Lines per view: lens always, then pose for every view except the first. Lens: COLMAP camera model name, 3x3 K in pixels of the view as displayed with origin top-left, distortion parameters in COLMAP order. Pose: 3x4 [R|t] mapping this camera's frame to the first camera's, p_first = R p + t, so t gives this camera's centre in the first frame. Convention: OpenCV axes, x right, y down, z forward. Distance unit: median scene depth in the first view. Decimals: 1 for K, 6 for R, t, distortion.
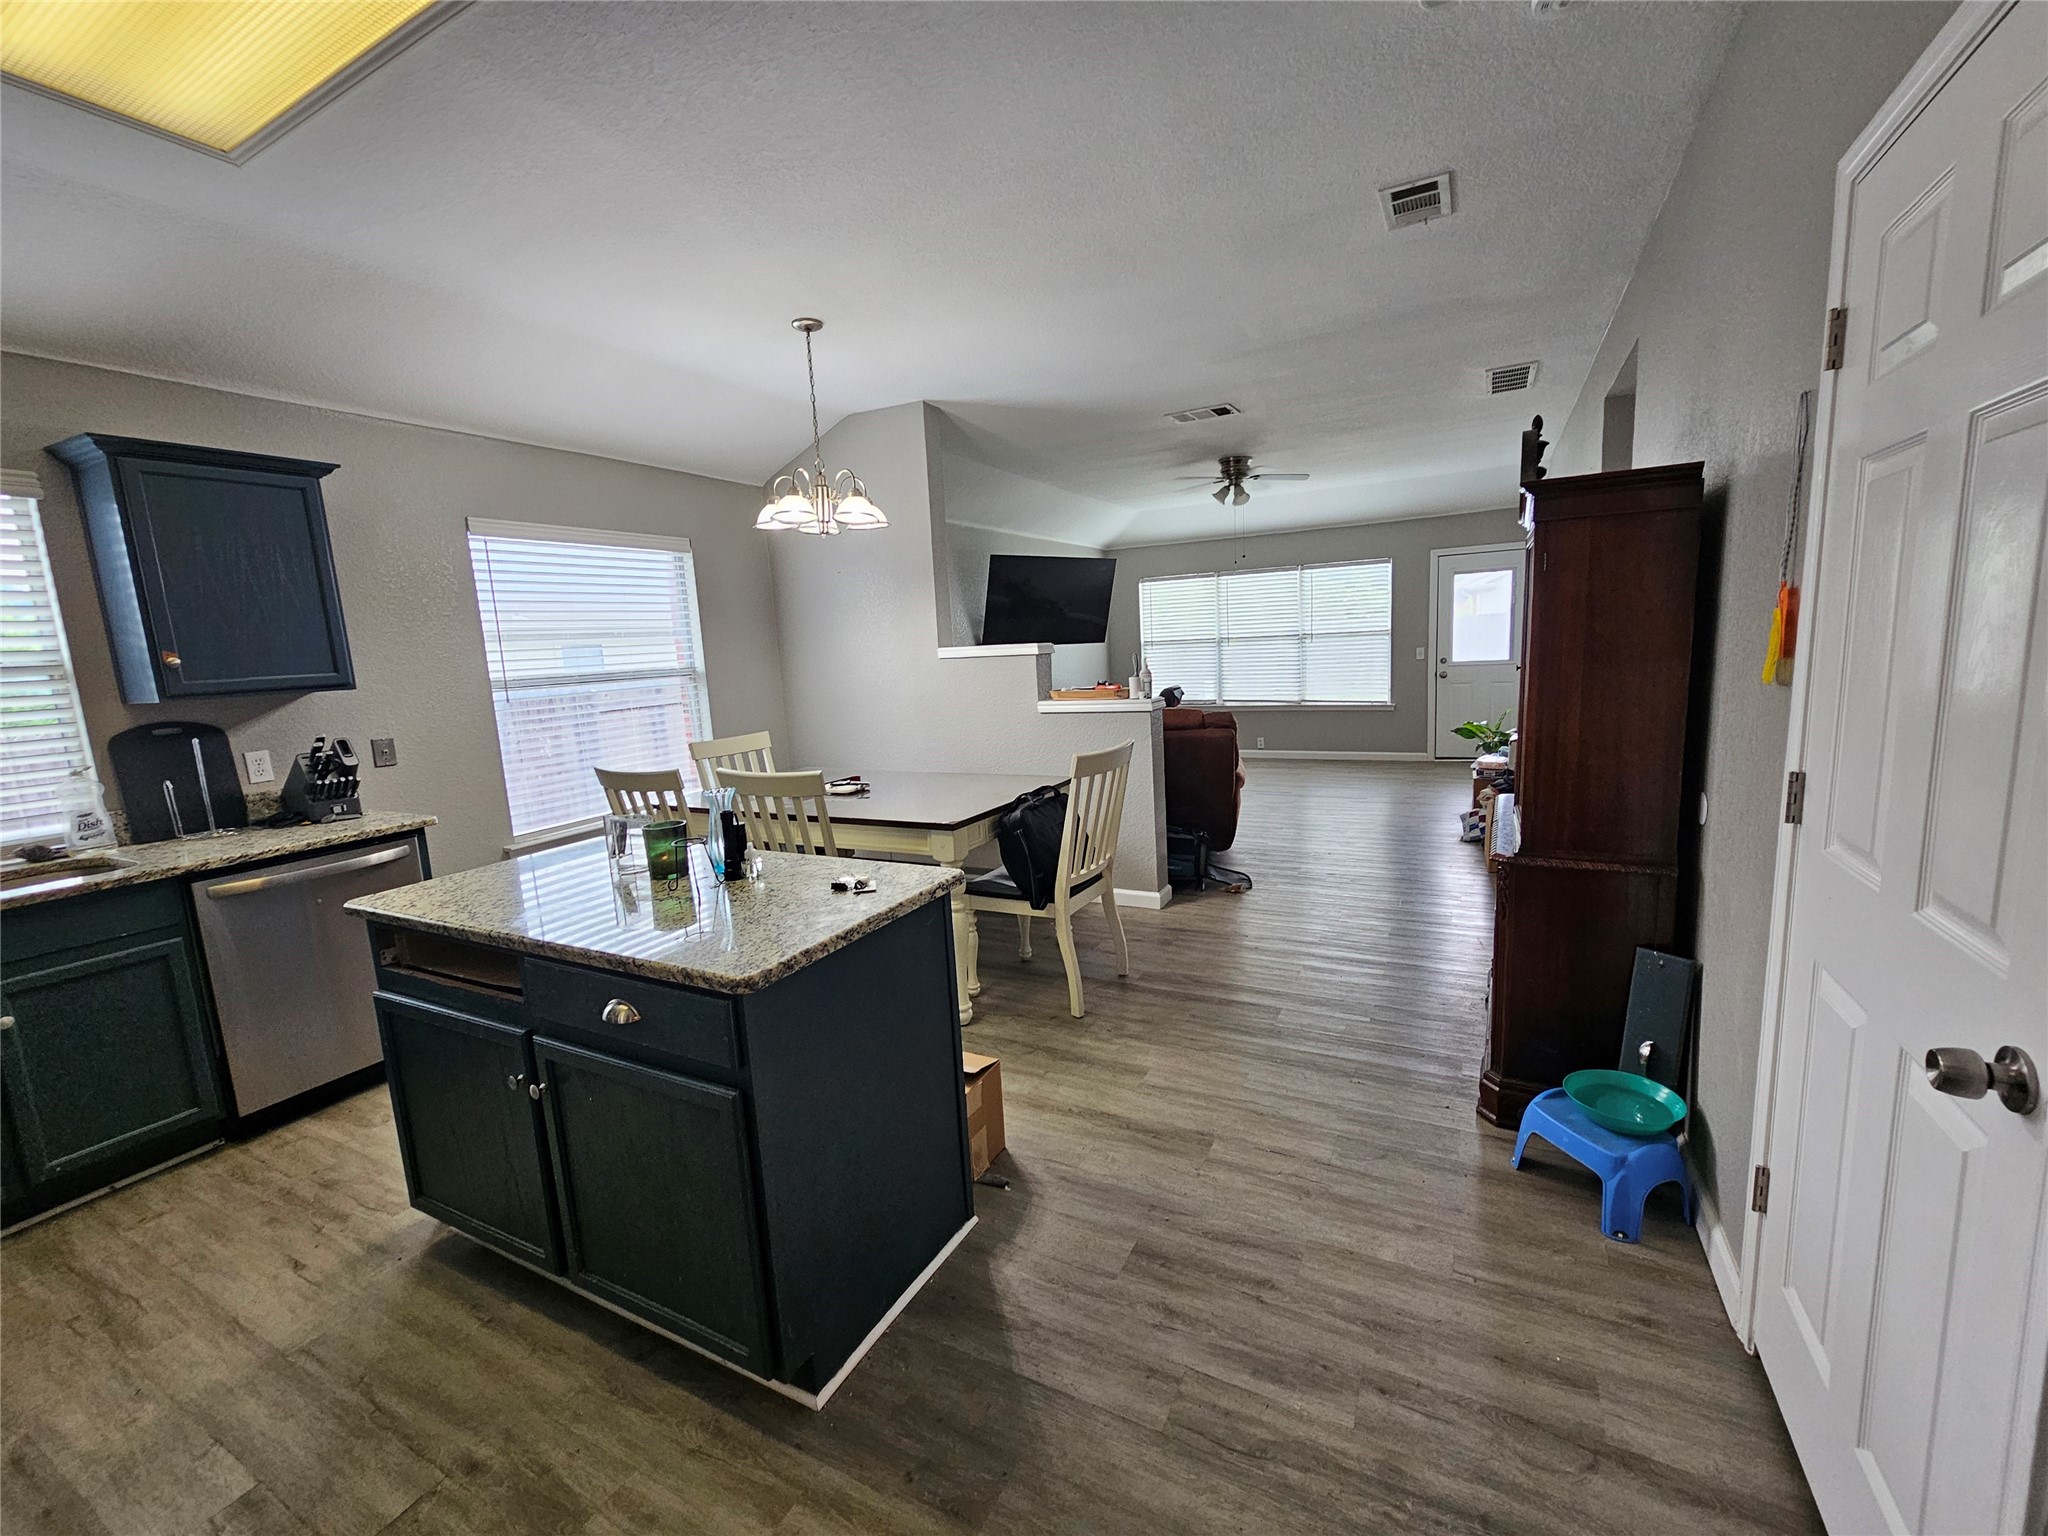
lens RADIAL K [[842.2, 0, 1024.0], [0, 842.2, 768.0], [0, 0, 1]] dist [-0.001345, -0.000306]
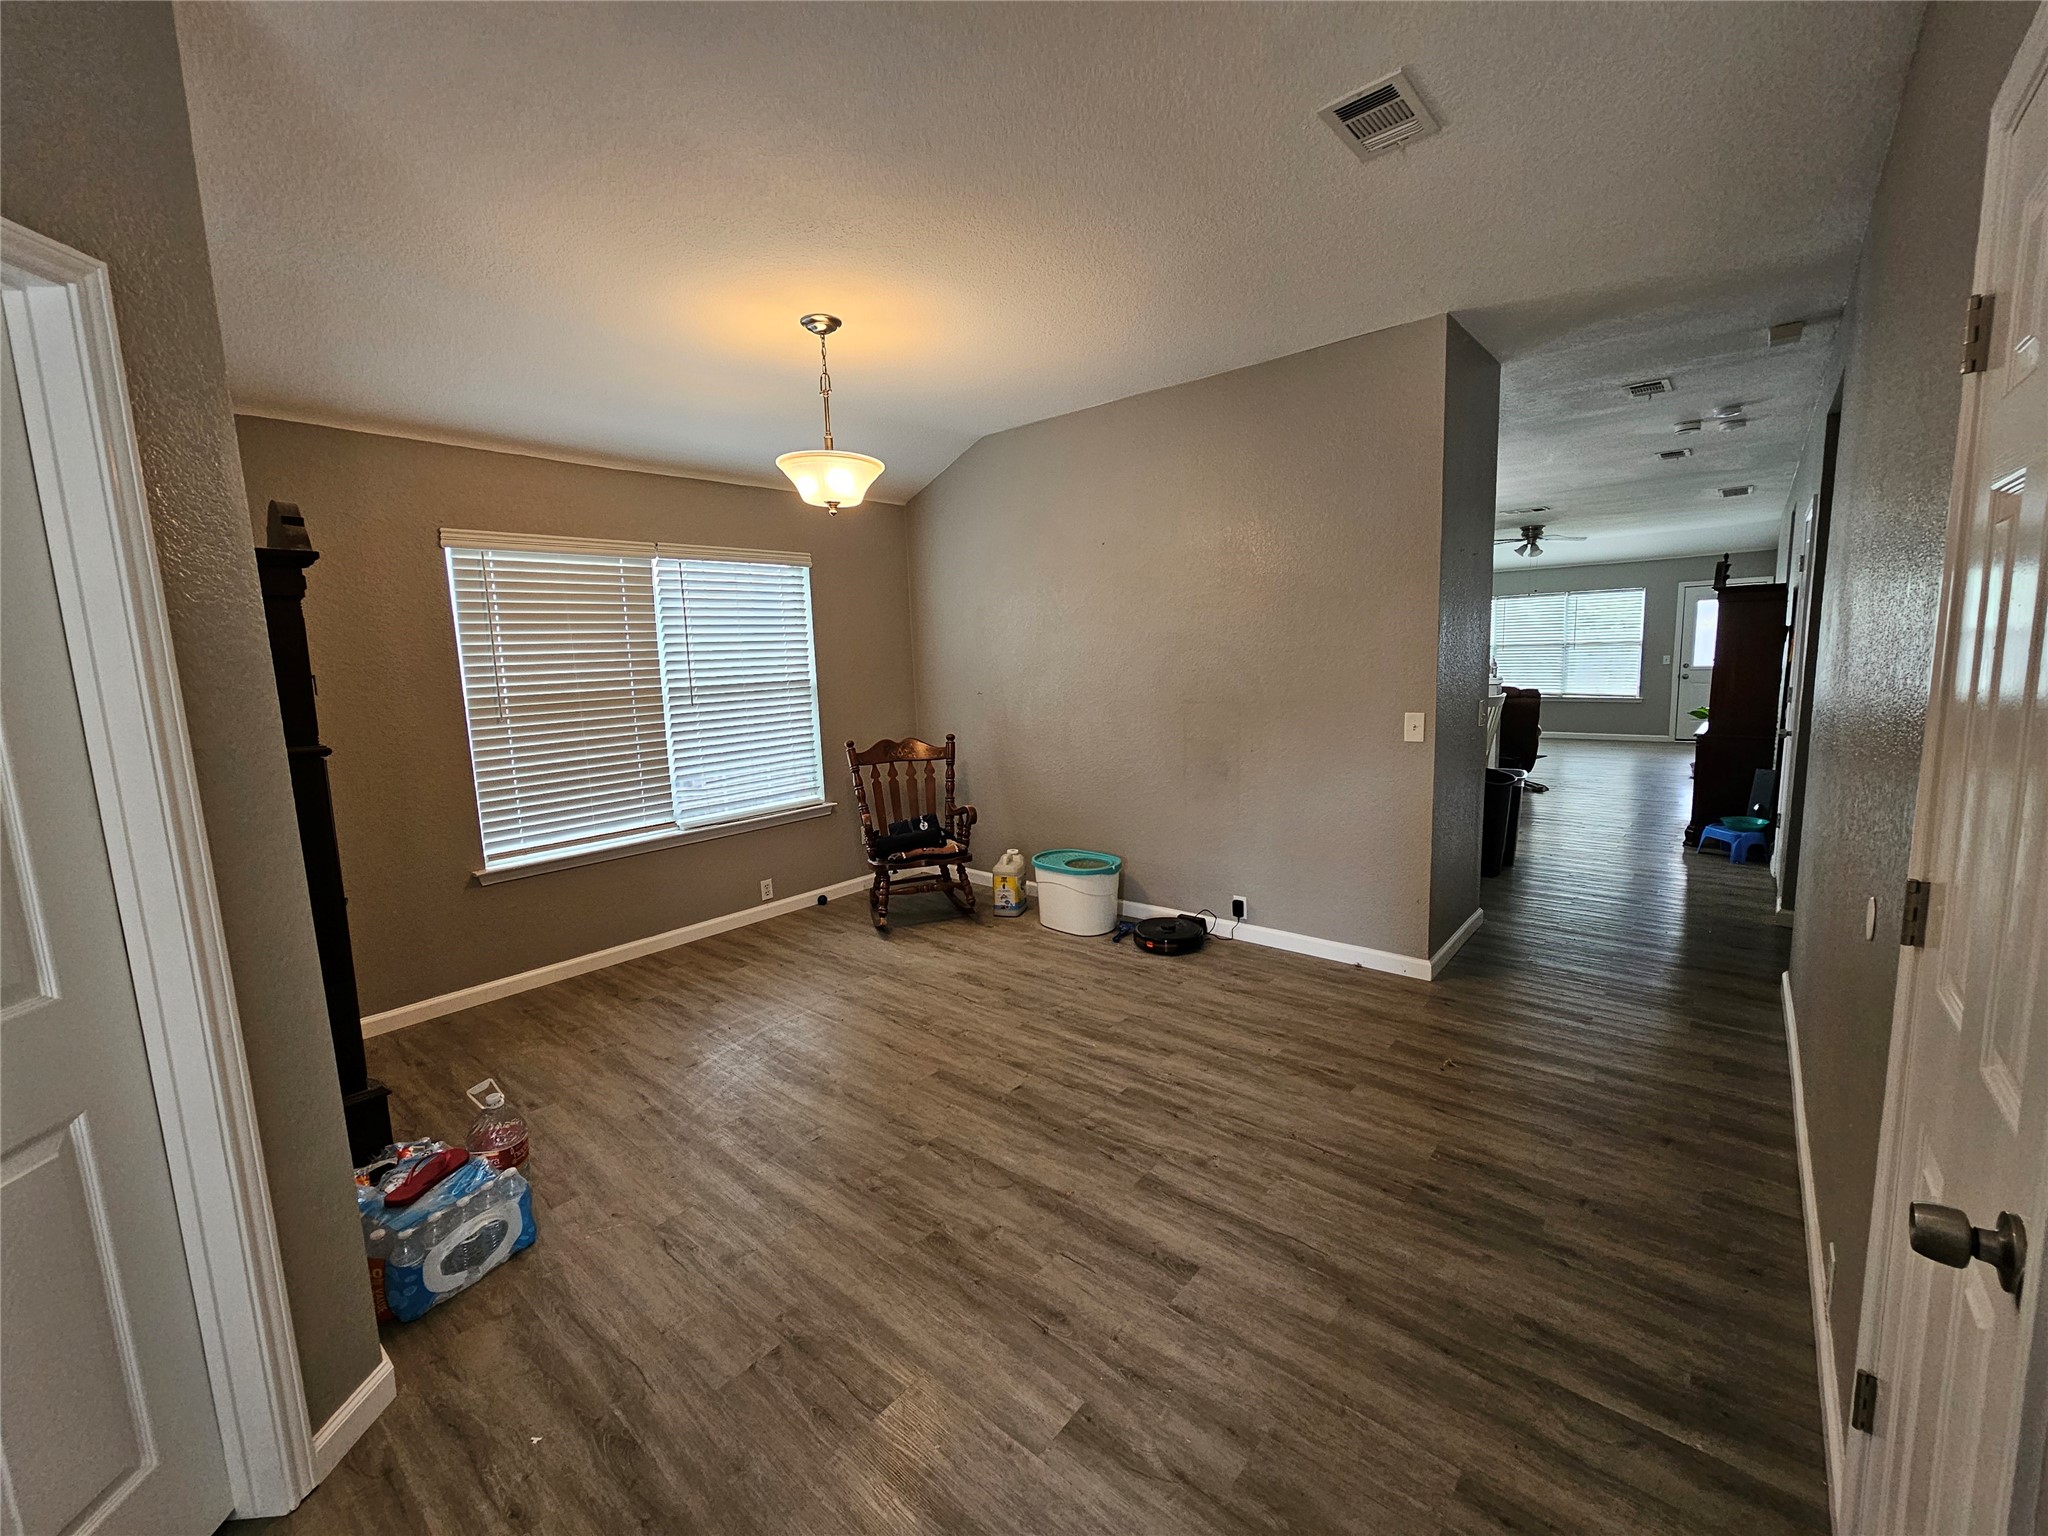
lens RADIAL K [[842.2, 0, 1024.0], [0, 842.2, 768.0], [0, 0, 1]] dist [-0.001345, -0.000306]
pose [[0.977051, 0.042159, -0.208791, -0.302653], [-0.042931, 0.999078, 0.000833, 0.101151], [0.208633, 0.008150, 0.977960, -0.652169]]
